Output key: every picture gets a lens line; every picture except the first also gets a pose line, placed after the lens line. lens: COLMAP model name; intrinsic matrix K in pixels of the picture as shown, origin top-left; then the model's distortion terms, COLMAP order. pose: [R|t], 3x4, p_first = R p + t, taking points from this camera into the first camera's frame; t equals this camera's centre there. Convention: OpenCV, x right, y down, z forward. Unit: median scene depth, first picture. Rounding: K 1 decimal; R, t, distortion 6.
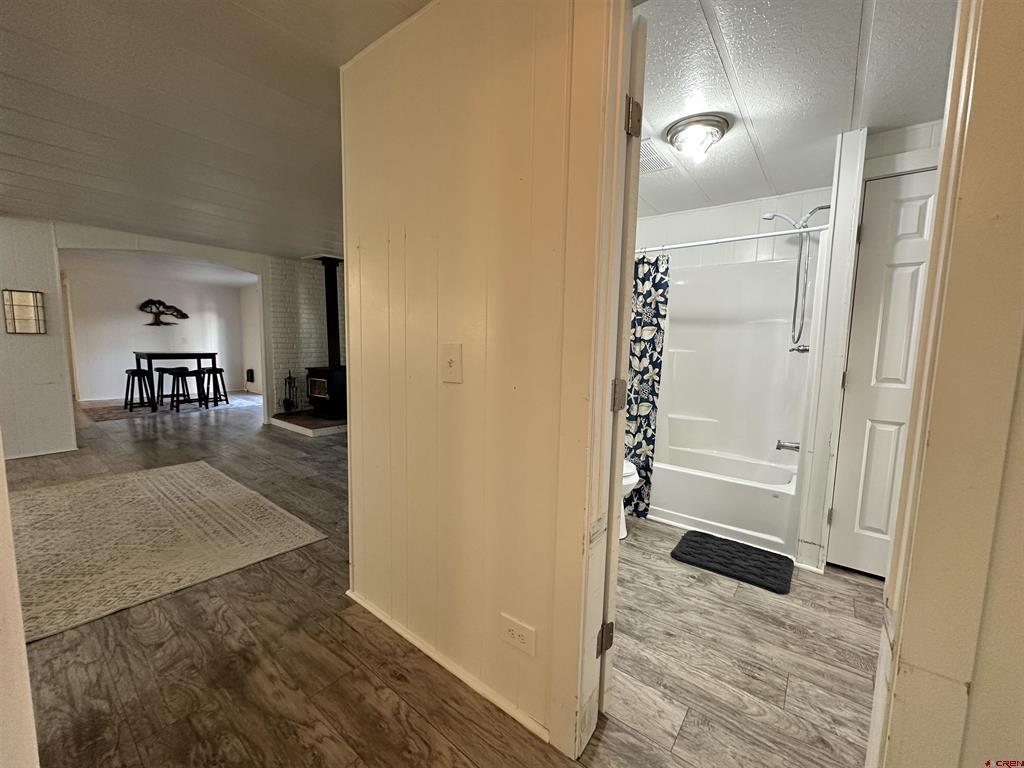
lens RADIAL K [[406.7, 0, 513.7], [0, 406.7, 384.7], [0, 0, 1]] dist [-0.004065, 0.000724]
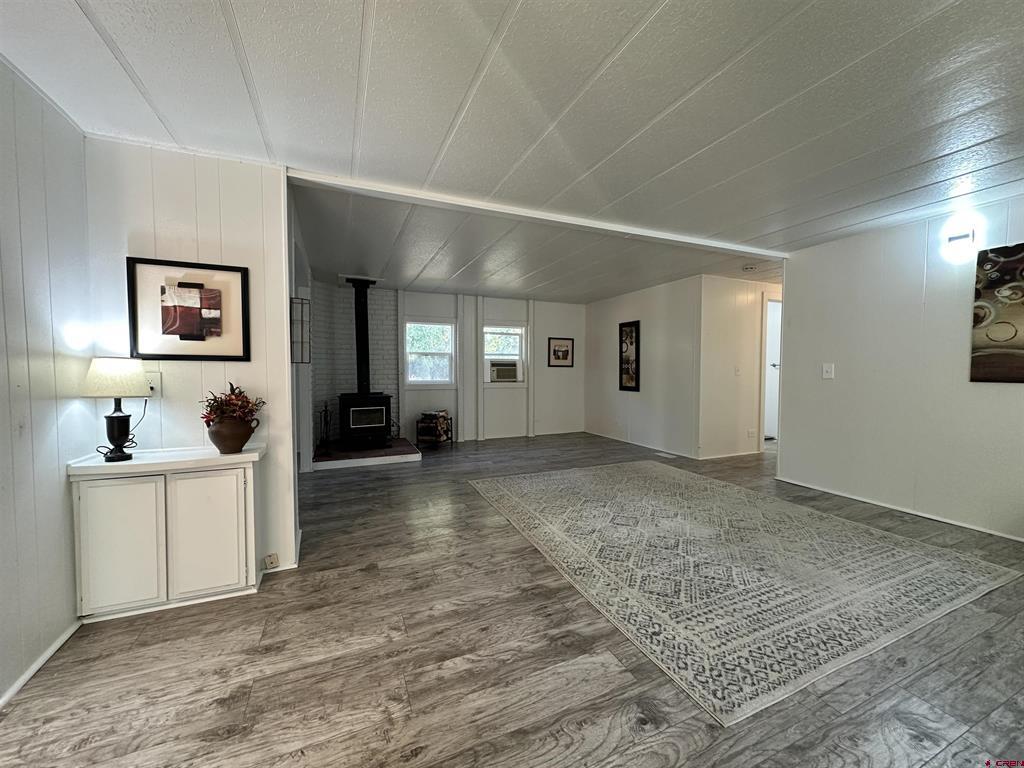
lens RADIAL K [[406.7, 0, 513.7], [0, 406.7, 384.7], [0, 0, 1]] dist [-0.004065, 0.000724]
pose [[0.475698, -0.058702, 0.877648, -1.754752], [0.100405, 0.994873, 0.012121, -0.068833], [-0.873859, 0.082354, 0.479153, 0.397014]]
